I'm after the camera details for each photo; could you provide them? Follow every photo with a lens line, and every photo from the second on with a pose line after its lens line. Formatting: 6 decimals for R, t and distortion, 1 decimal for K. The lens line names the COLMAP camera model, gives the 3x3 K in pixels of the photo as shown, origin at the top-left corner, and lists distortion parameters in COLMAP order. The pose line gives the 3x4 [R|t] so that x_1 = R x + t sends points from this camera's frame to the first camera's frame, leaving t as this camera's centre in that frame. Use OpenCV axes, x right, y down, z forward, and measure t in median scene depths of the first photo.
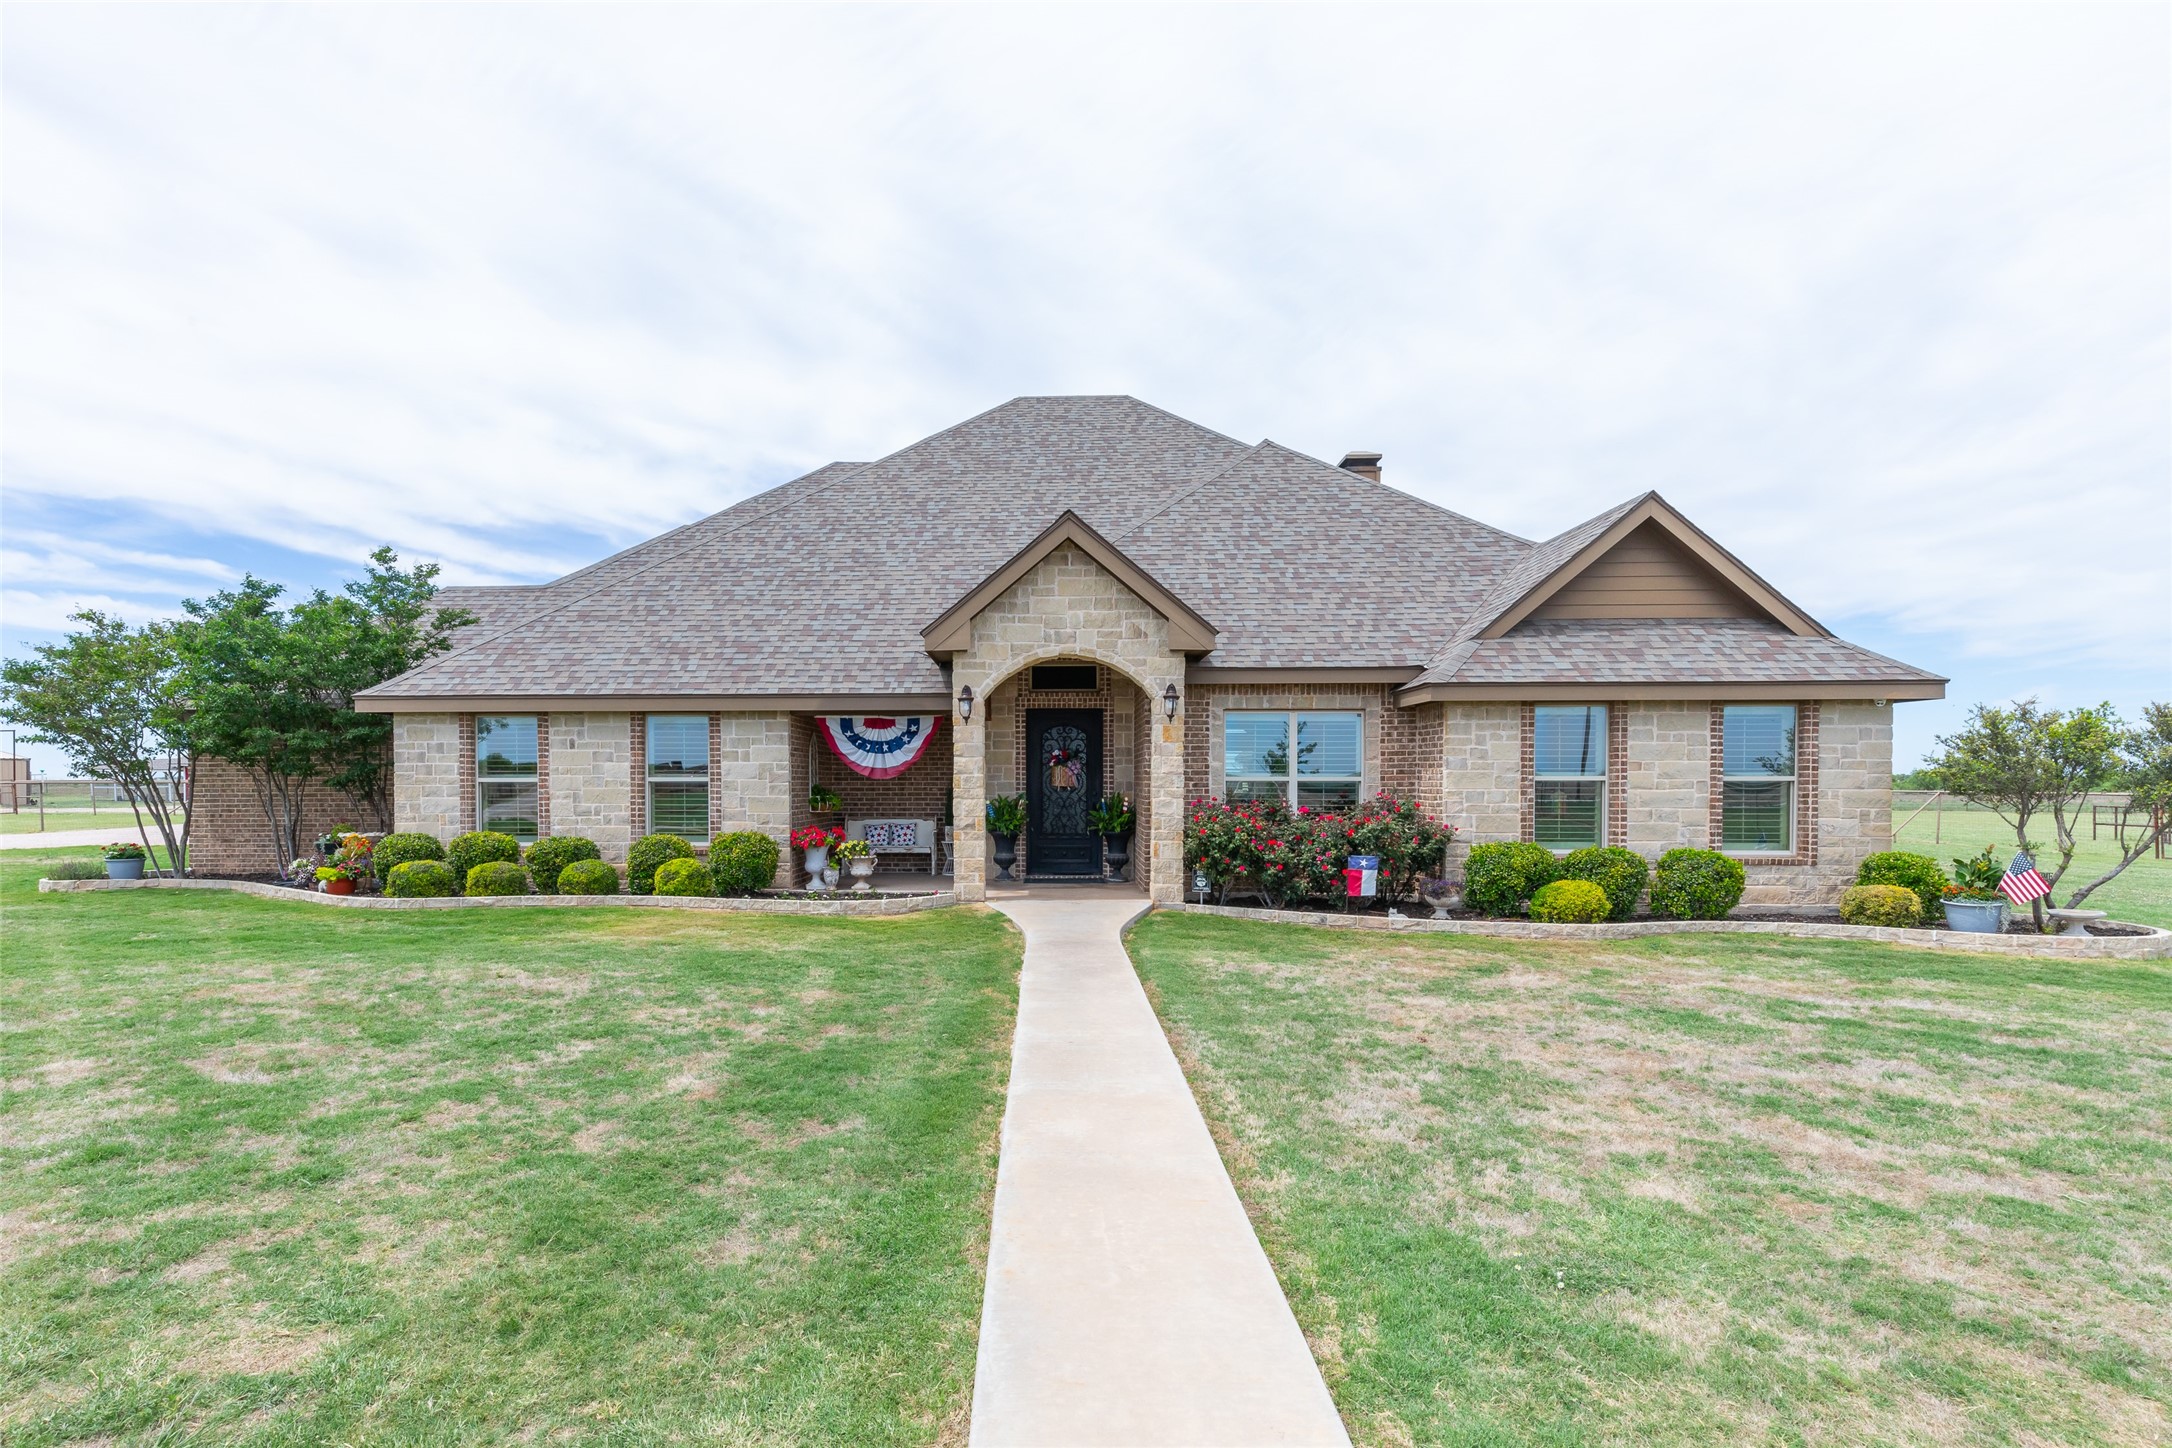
lens RADIAL K [[953.1, 0, 1086.0], [0, 953.1, 724.0], [0, 0, 1]] dist [-0.000862, -0.000027]
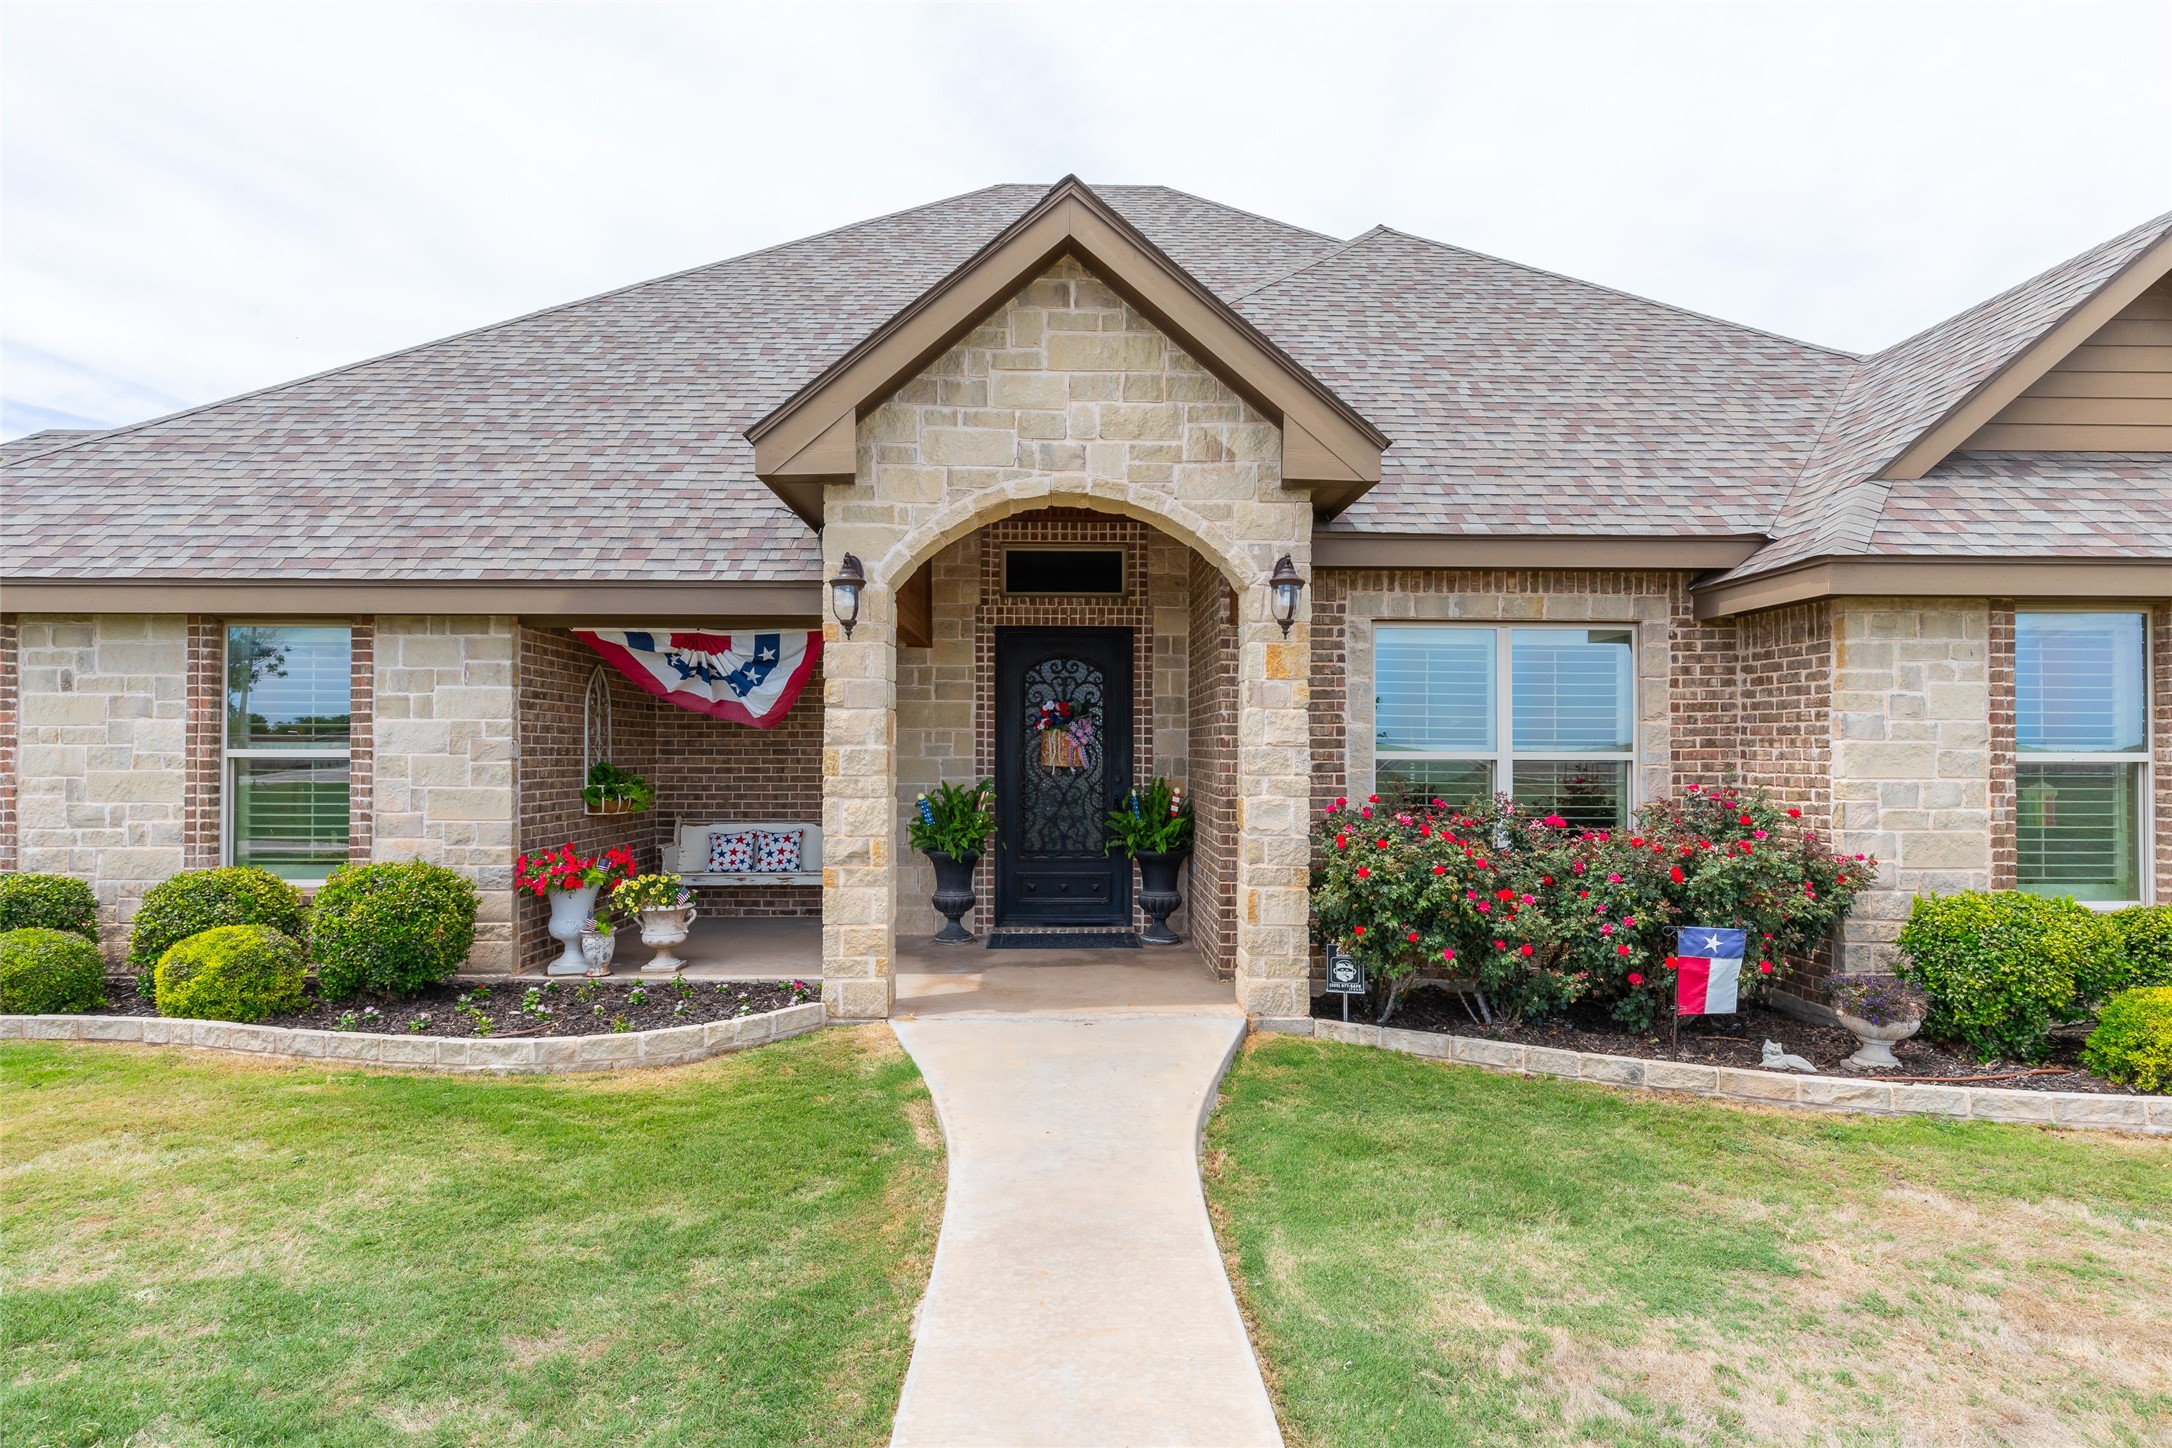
lens RADIAL K [[1156.1, 0, 1082.5], [0, 1156.1, 623.8], [0, 0, 1]] dist [0.001435, -0.000011]
pose [[0.999911, 0.002016, -0.013155, -0.003764], [-0.002675, 0.998733, -0.050244, 0.019460], [0.013037, 0.050275, 0.998650, 0.392833]]
